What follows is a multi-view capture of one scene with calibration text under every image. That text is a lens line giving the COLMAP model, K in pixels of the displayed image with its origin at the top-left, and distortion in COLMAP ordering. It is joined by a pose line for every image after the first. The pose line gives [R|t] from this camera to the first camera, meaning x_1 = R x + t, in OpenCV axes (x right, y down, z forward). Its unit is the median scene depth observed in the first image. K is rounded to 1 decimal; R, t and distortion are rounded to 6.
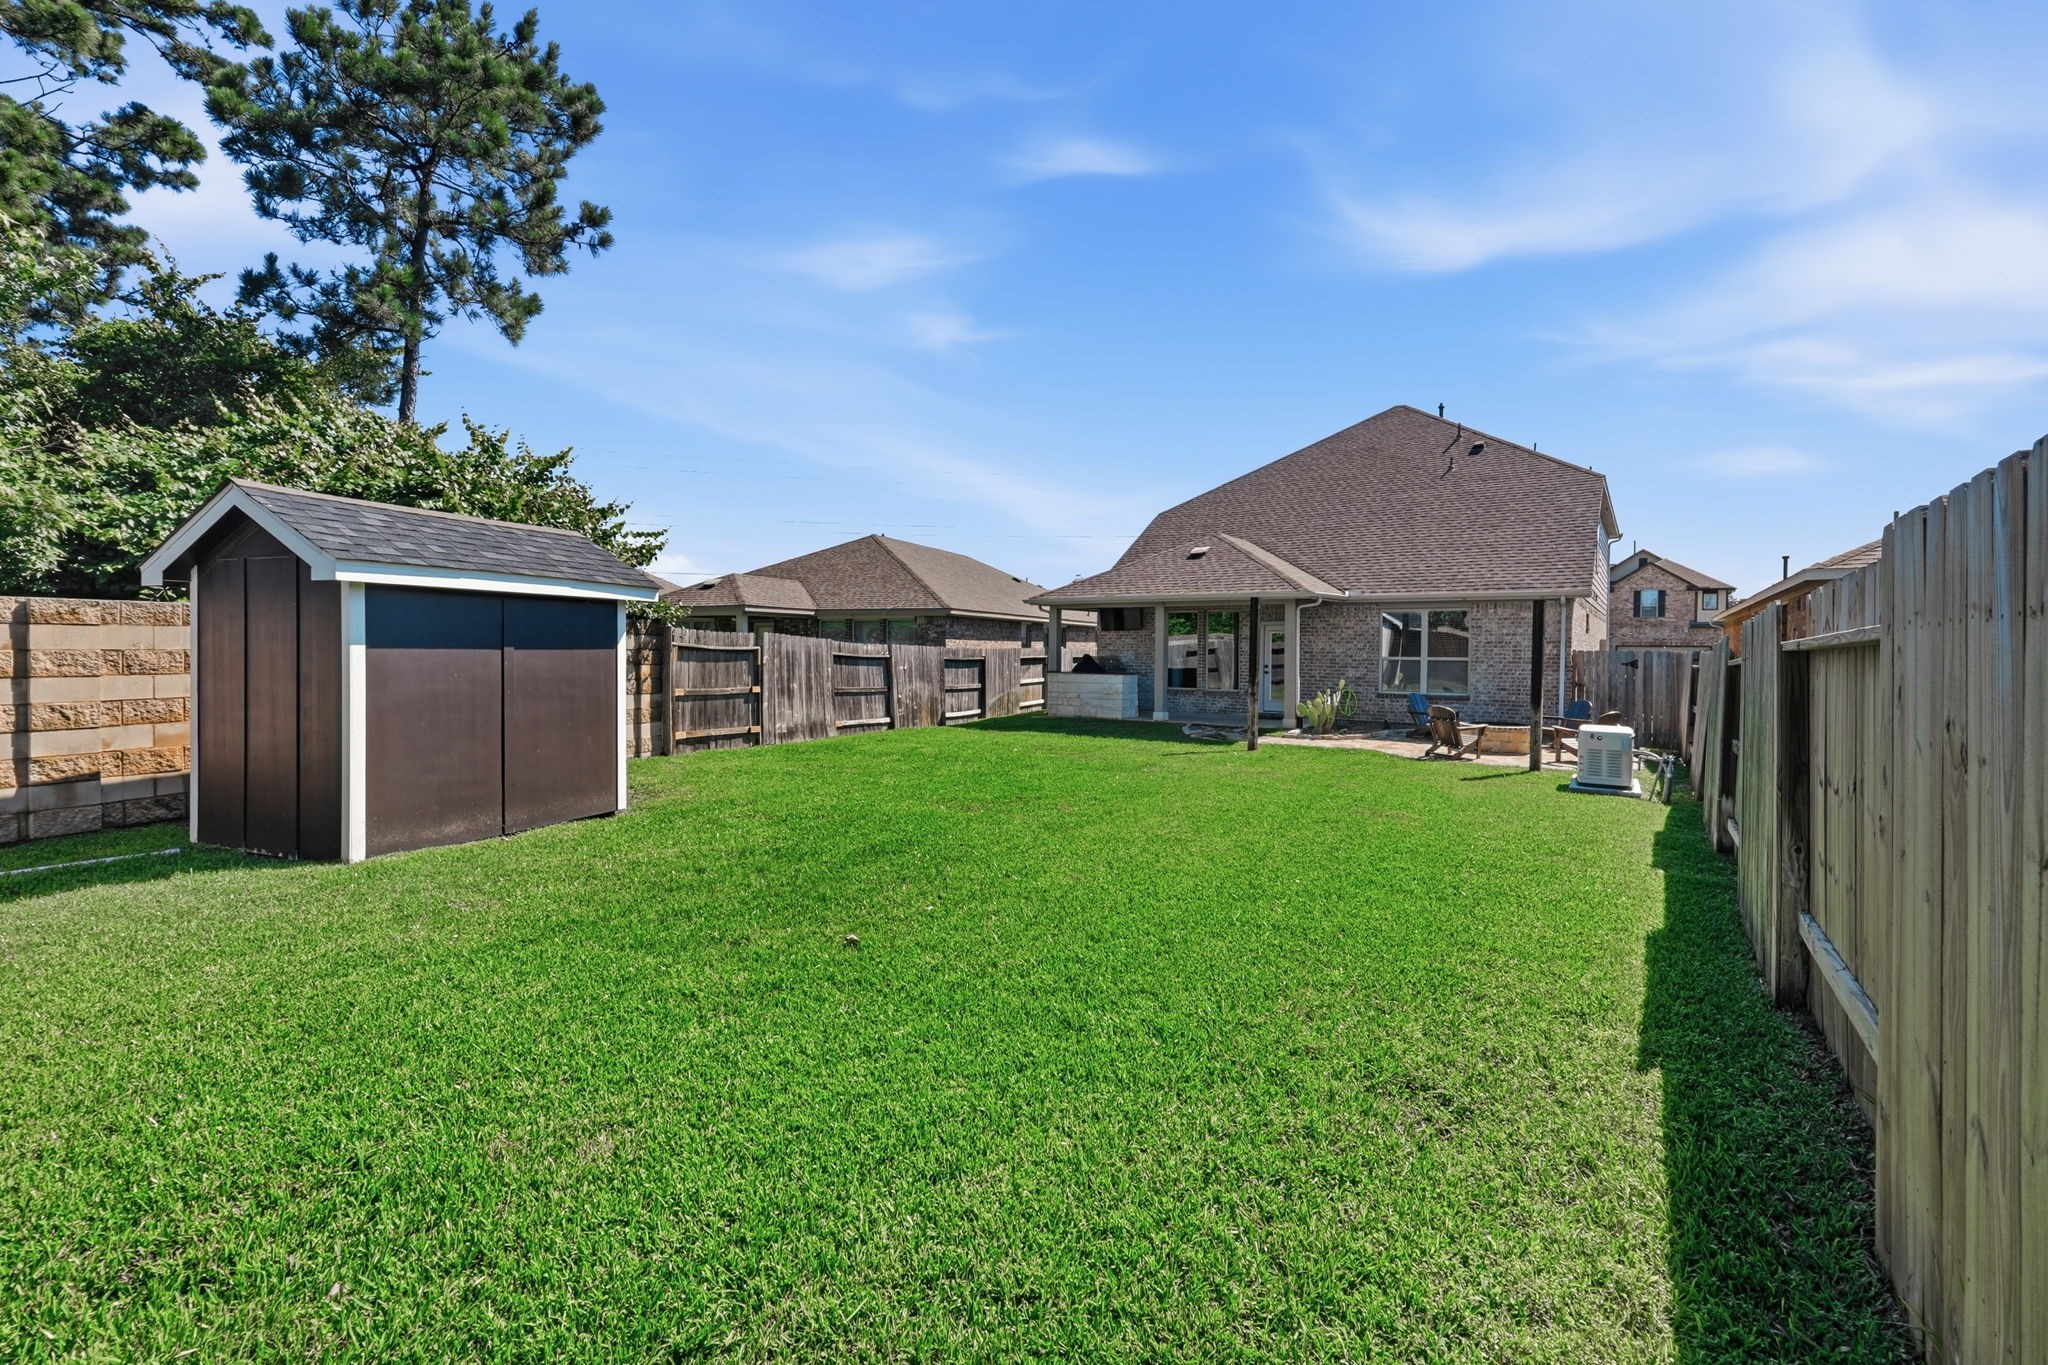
lens RADIAL K [[880.9, 0, 1045.8], [0, 880.9, 644.8], [0, 0, 1]] dist [-0.014824, 0.005241]
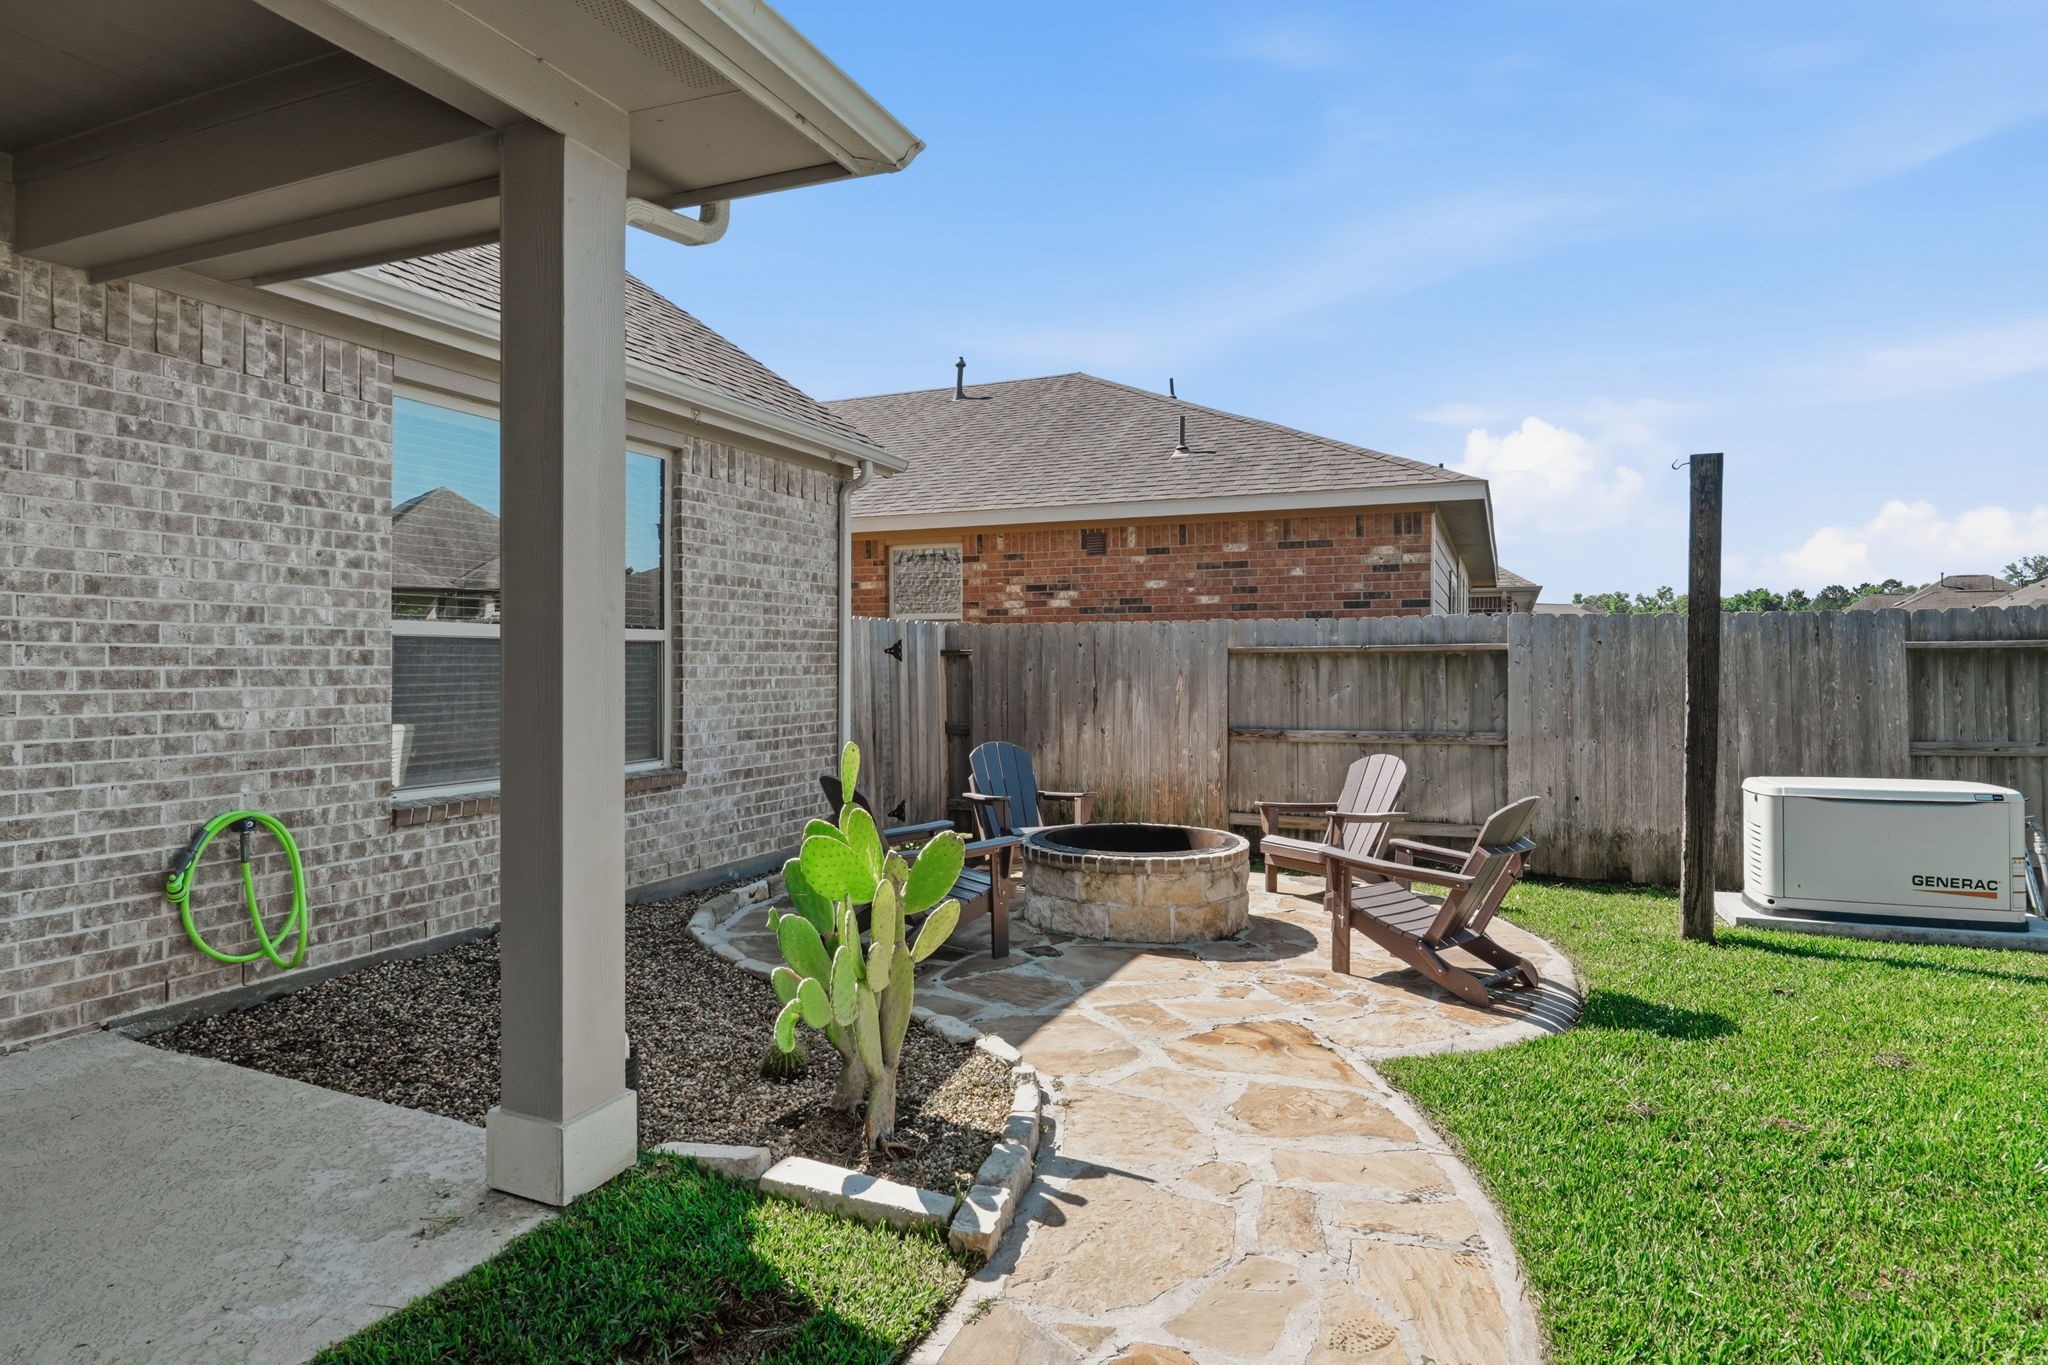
lens RADIAL K [[1122.6, 0, 1014.8], [0, 1122.6, 665.2], [0, 0, 1]] dist [0.004432, -0.000101]
pose [[-0.190415, -0.009173, 0.981661, 0.096606], [-0.000724, 0.999957, 0.009203, 0.019644], [-0.981703, 0.001042, -0.190413, 0.858715]]
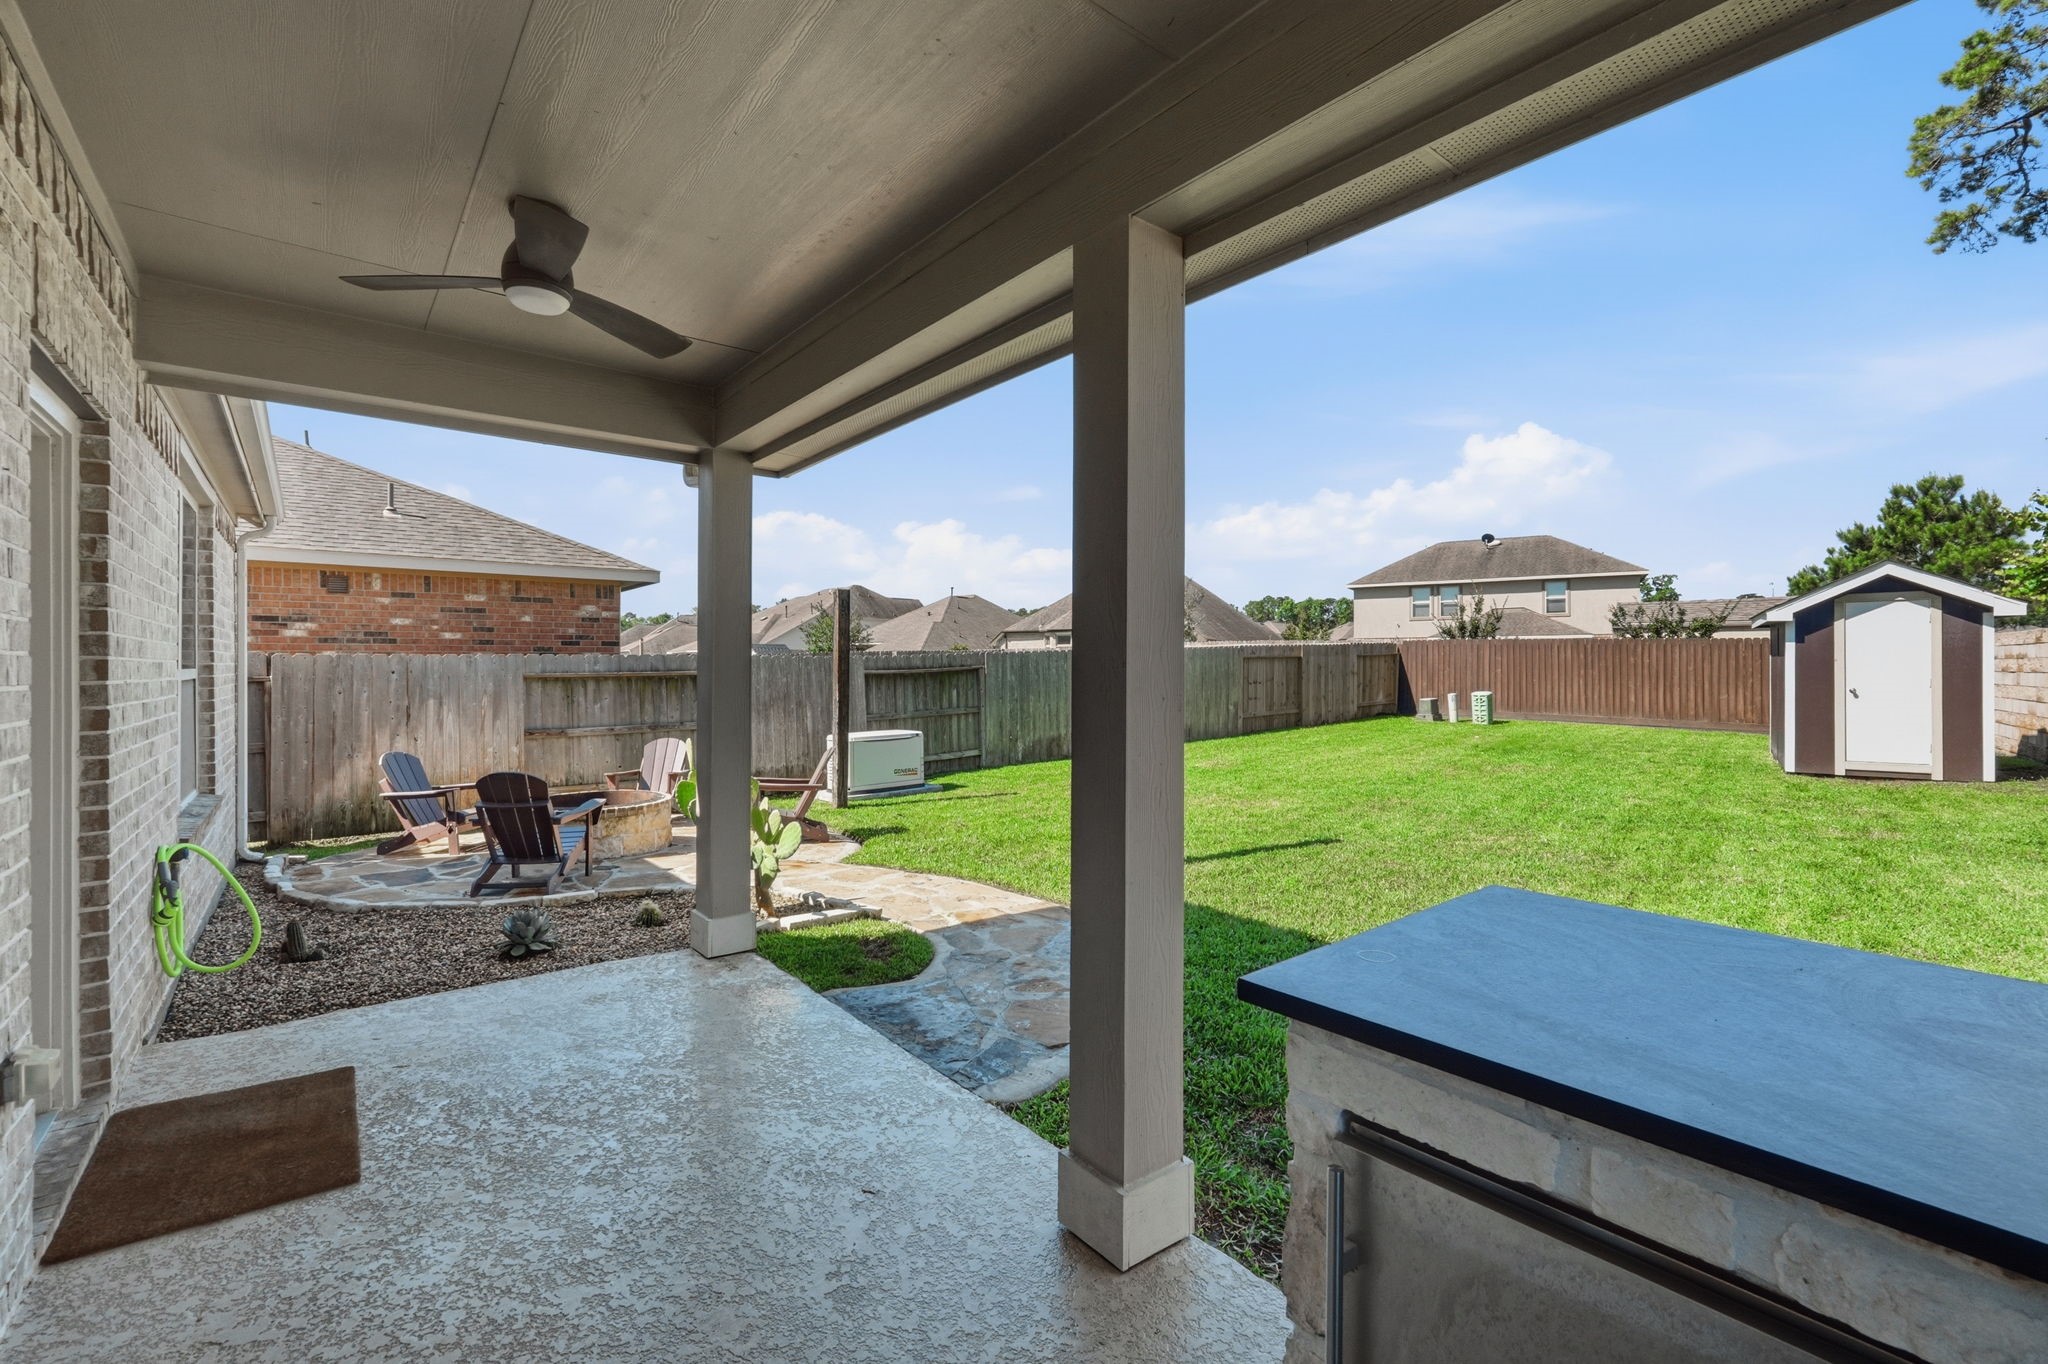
lens RADIAL K [[880.9, 0, 1025.0], [0, 880.9, 670.0], [0, 0, 1]] dist [-0.014824, 0.005241]
pose [[-0.958669, -0.004766, 0.284483, 0.103934], [-0.003293, 0.999979, 0.005656, 0.010527], [-0.284504, 0.004486, -0.958664, 1.088250]]
